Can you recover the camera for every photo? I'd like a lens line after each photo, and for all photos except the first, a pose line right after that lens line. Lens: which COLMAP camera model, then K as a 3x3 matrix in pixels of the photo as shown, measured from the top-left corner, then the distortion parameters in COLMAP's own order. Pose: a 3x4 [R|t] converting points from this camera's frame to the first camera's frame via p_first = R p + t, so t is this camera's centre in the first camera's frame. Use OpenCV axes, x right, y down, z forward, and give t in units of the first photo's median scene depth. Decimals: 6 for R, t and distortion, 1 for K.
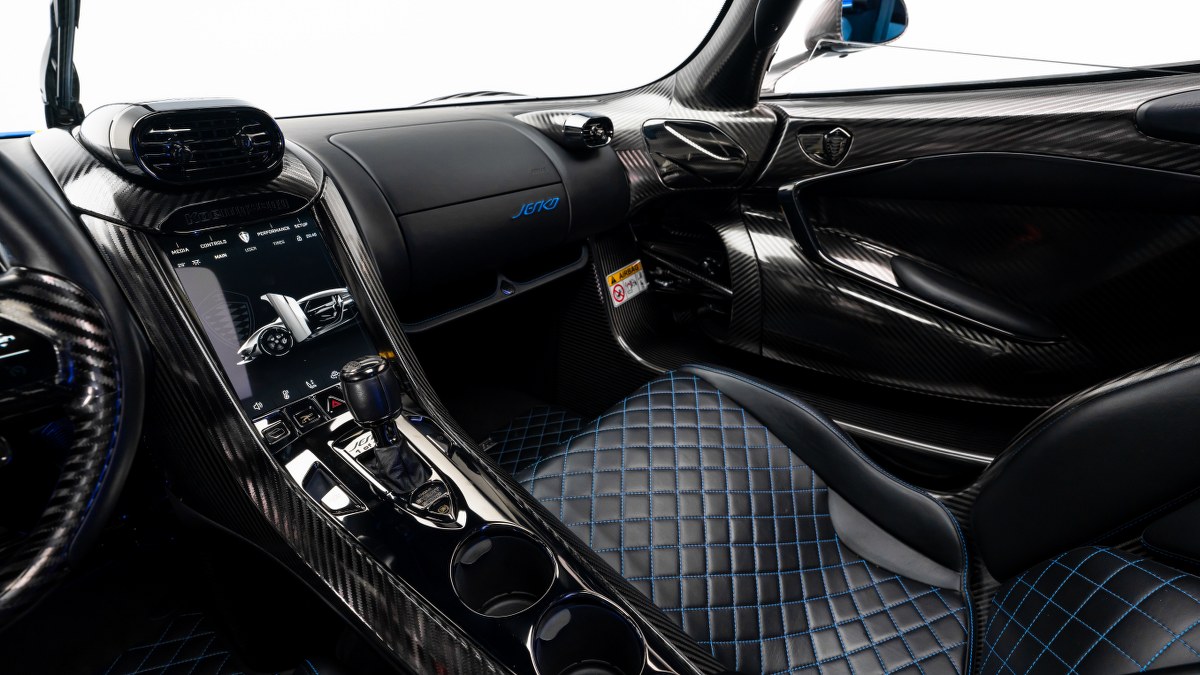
lens RADIAL K [[563.5, 0, 600.0], [0, 563.5, 337.5], [0, 0, 1]] dist [-0.083360, 0.037303]
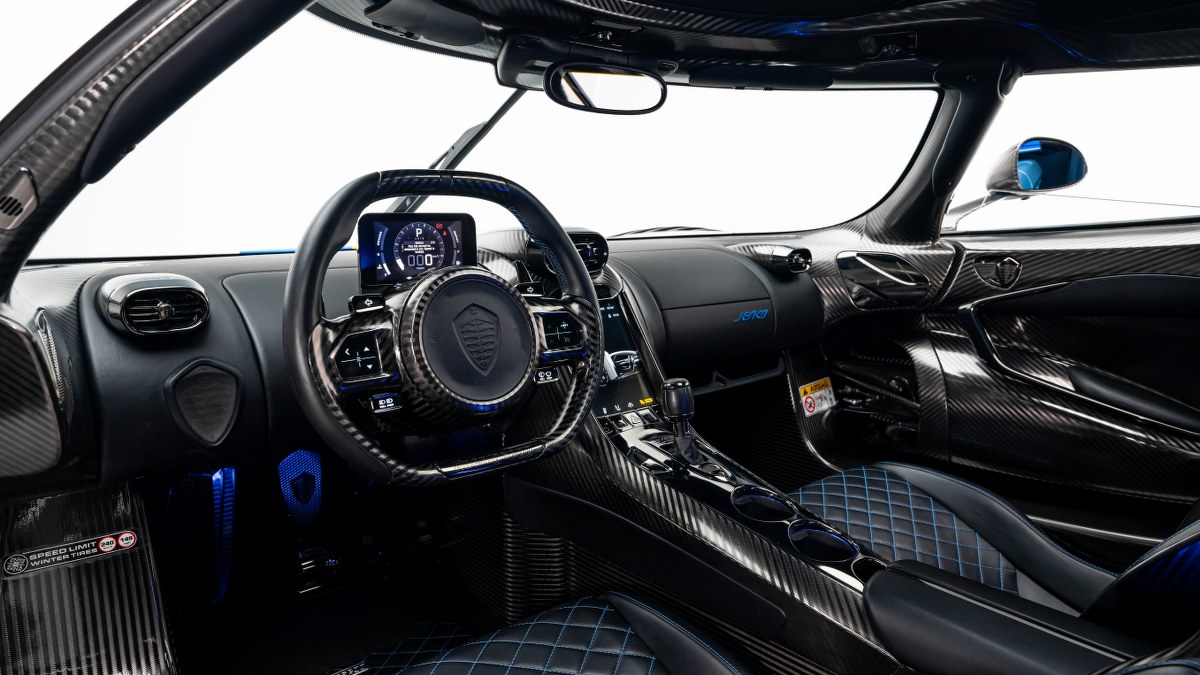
lens RADIAL K [[797.5, 0, 600.0], [0, 797.5, 337.5], [0, 0, 1]] dist [0.001124, 0.001472]
pose [[0.983505, 0.036991, -0.177060, -0.116701], [-0.083896, 0.960495, -0.265351, 0.288036], [0.160250, 0.275829, 0.947754, -0.664818]]
